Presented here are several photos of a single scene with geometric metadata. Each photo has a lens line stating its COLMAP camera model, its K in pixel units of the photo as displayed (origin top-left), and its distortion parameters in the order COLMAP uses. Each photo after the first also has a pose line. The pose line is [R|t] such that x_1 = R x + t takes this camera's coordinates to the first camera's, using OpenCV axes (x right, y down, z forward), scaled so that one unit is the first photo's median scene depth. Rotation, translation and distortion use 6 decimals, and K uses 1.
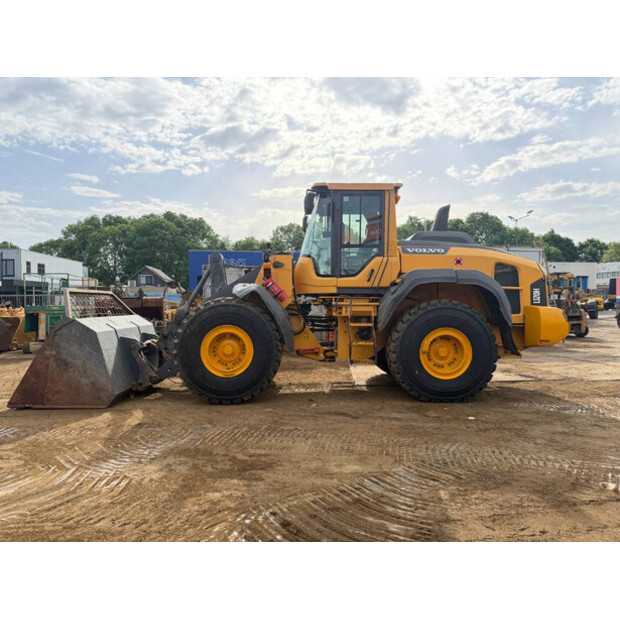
lens RADIAL K [[459.7, 0, 310.0], [0, 459.7, 310.0], [0, 0, 1]] dist [-0.000259, -0.003800]
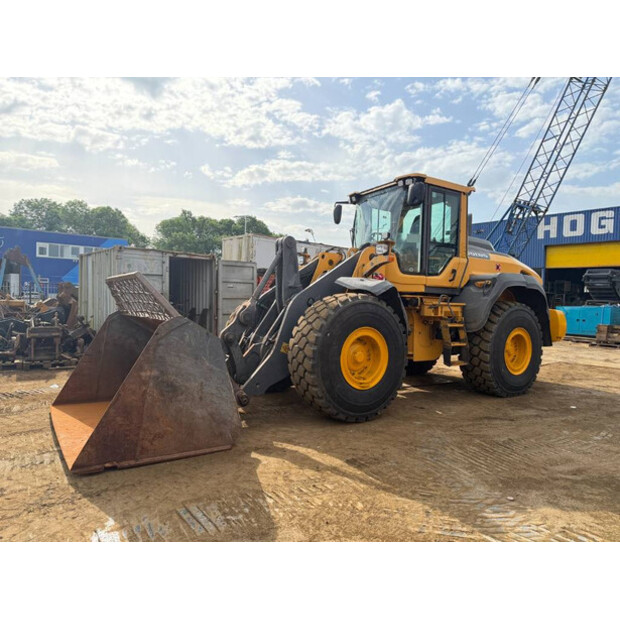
lens RADIAL K [[455.5, 0, 309.7], [0, 455.5, 328.7], [0, 0, 1]] dist [0.033560, -0.038919]
pose [[0.836632, -0.006302, 0.547730, -0.053376], [-0.018864, 0.999009, 0.040308, 0.000368], [-0.547441, -0.044055, 0.835684, 0.027770]]
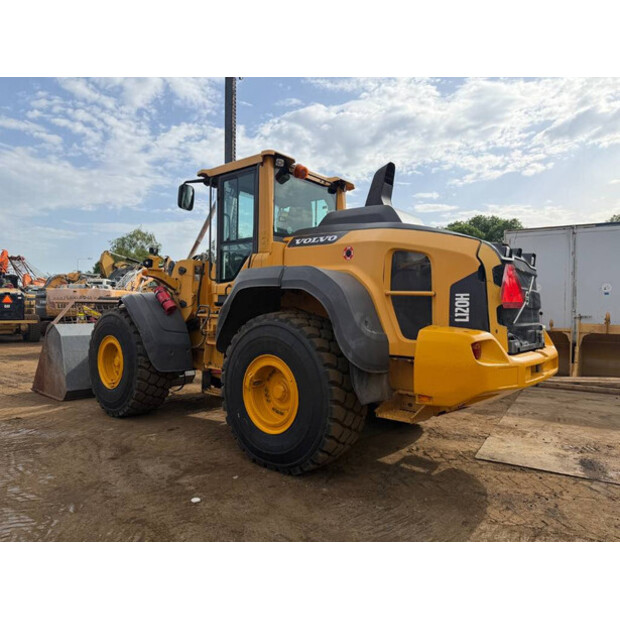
lens RADIAL K [[441.1, 0, 316.3], [0, 441.1, 308.8], [0, 0, 1]] dist [0.001164, -0.001262]
pose [[0.740668, 0.006700, -0.671838, 0.058226], [-0.014775, 0.999871, -0.006317, -0.001951], [0.671709, 0.014605, 0.740671, 0.043299]]
